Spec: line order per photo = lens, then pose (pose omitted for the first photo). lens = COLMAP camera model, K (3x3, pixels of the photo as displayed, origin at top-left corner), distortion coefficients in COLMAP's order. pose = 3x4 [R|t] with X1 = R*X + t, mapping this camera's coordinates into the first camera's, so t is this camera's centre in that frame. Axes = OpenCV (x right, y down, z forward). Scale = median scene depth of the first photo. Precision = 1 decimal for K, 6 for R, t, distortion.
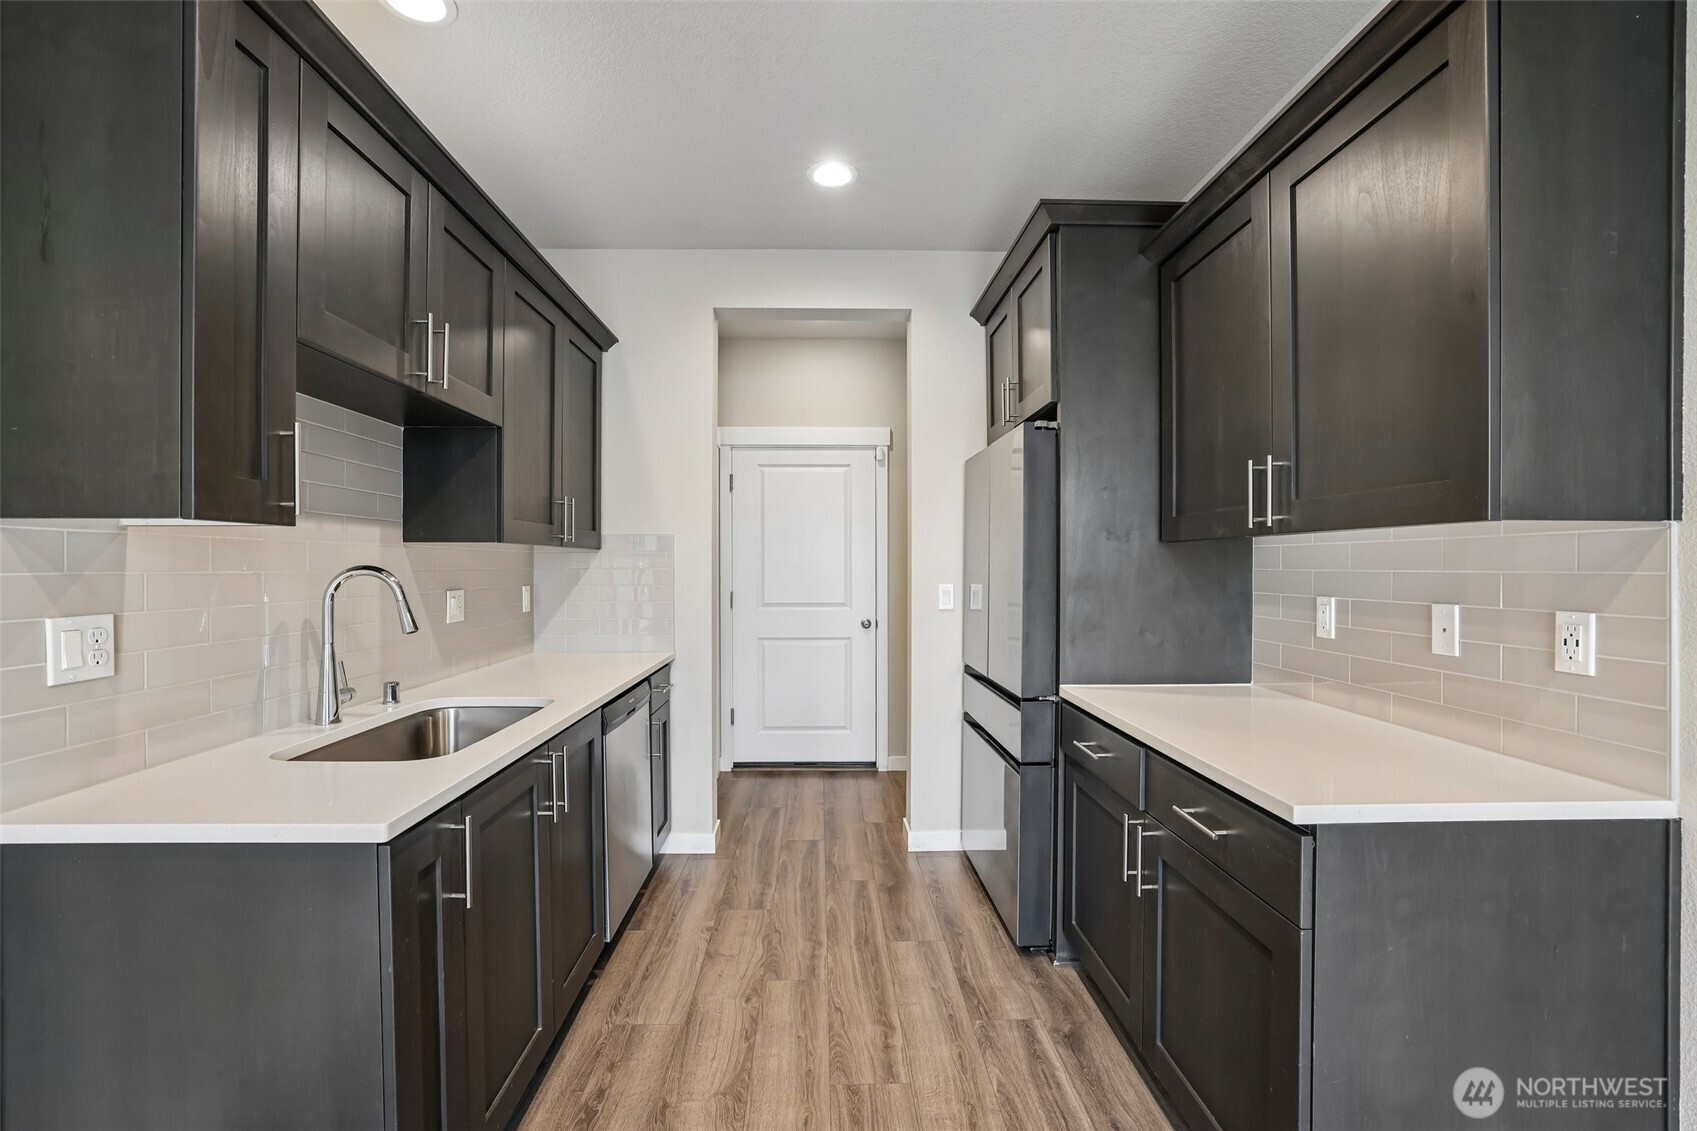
lens RADIAL K [[746.9, 0, 845.1], [0, 746.9, 561.2], [0, 0, 1]] dist [-0.036295, 0.010291]
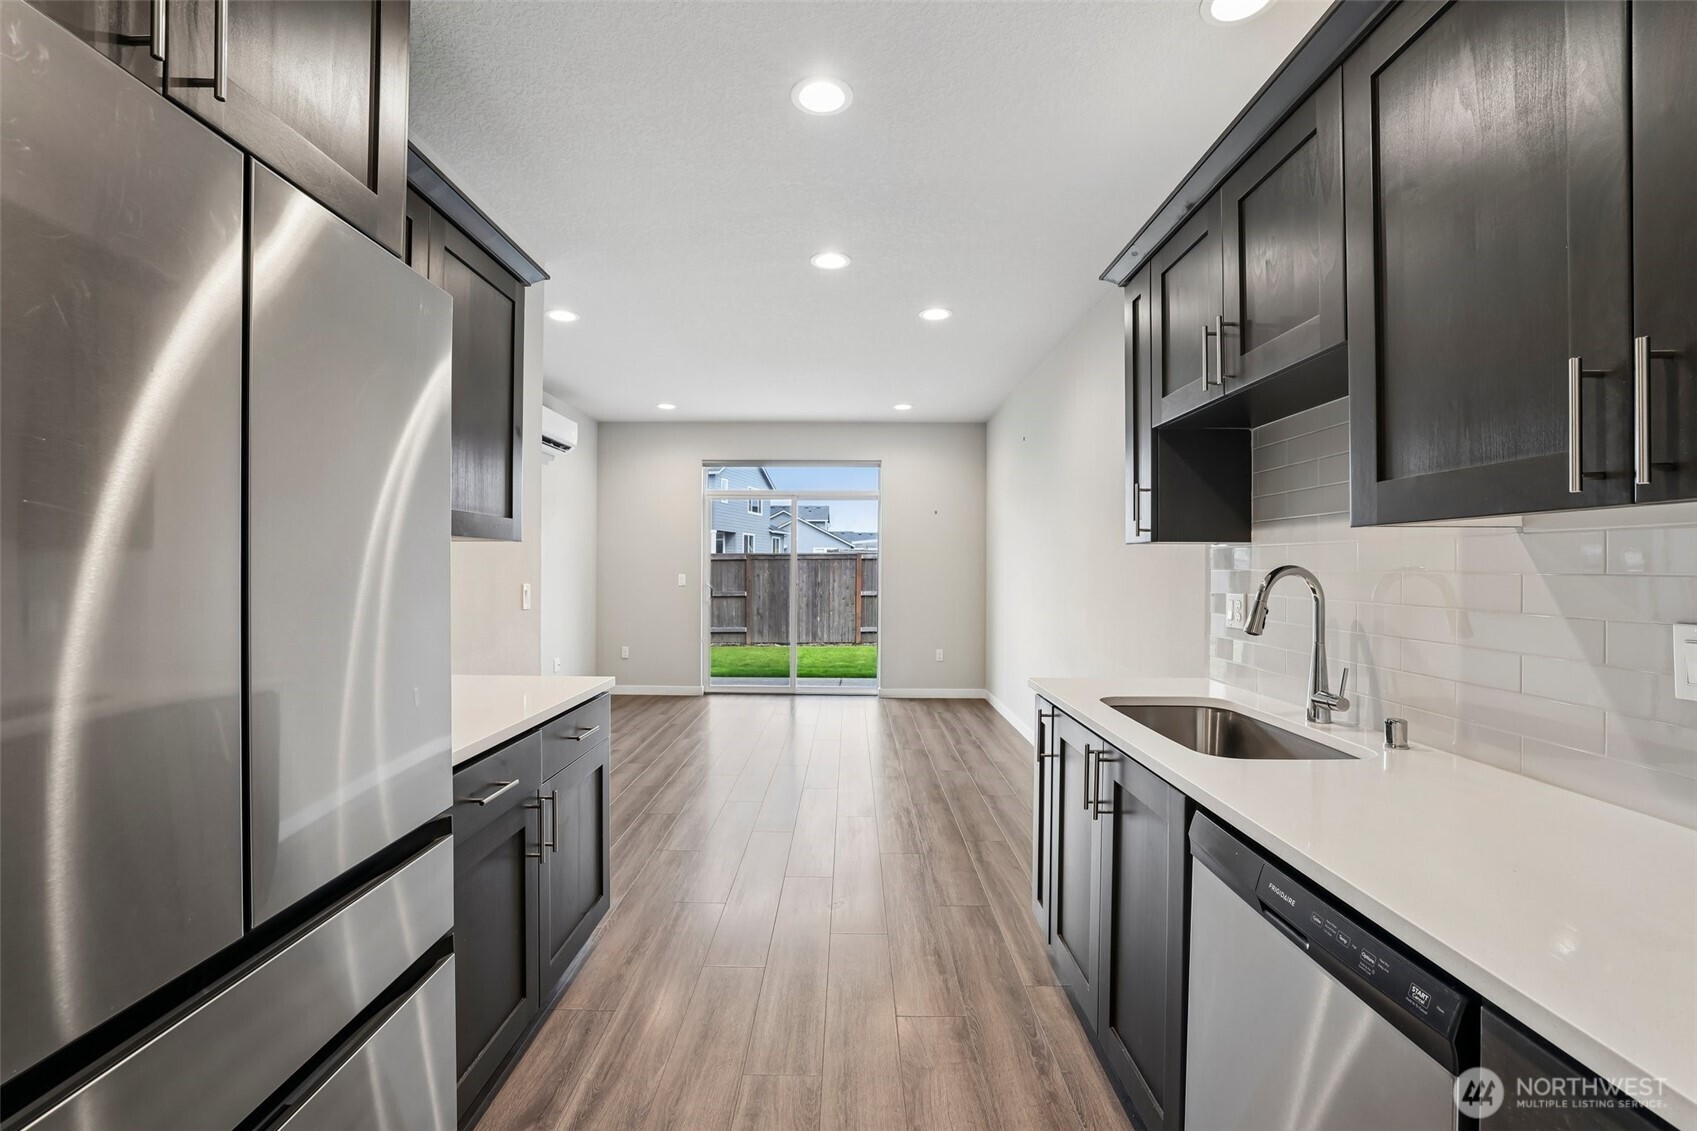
lens RADIAL K [[729.9, 0, 820.0], [0, 729.9, 567.1], [0, 0, 1]] dist [-0.014411, 0.009186]
pose [[-0.997280, -0.005165, 0.073519, -0.087714], [-0.005141, 0.999987, 0.000516, 0.010399], [-0.073520, 0.000137, -0.997294, 2.006418]]
